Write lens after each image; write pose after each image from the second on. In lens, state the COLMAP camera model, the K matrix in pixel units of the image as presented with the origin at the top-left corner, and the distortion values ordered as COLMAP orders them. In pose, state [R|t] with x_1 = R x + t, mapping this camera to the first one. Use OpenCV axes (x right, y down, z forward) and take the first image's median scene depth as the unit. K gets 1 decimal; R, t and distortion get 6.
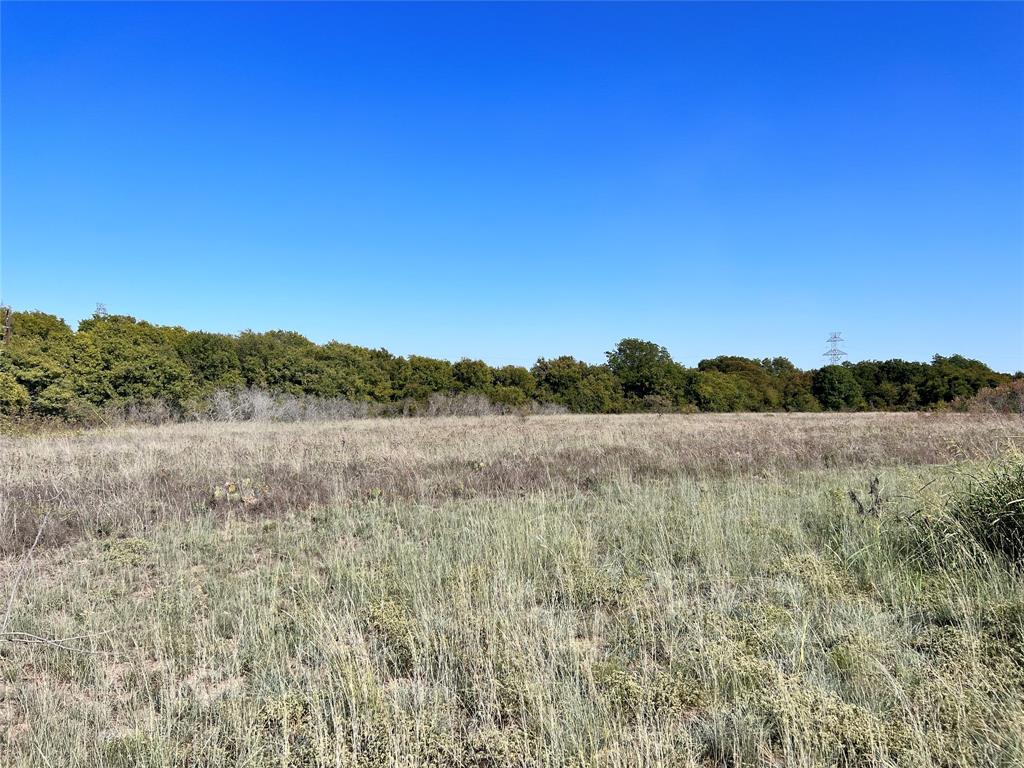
lens RADIAL K [[775.4, 0, 513.8], [0, 775.4, 360.2], [0, 0, 1]] dist [0.043313, -0.050582]
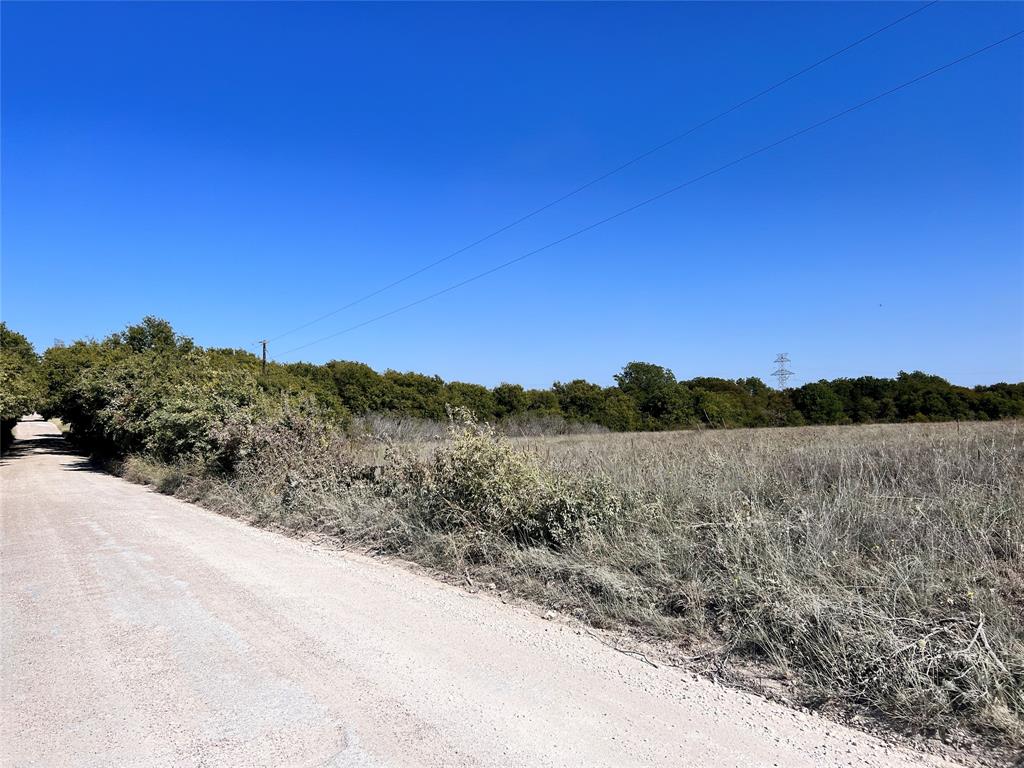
lens RADIAL K [[774.8, 0, 498.8], [0, 774.8, 383.7], [0, 0, 1]] dist [0.063662, -0.065438]
pose [[0.995426, -0.021753, 0.093028, -0.138139], [0.022148, 0.999750, -0.003211, 0.001159], [-0.092935, 0.005257, 0.995658, -0.042364]]
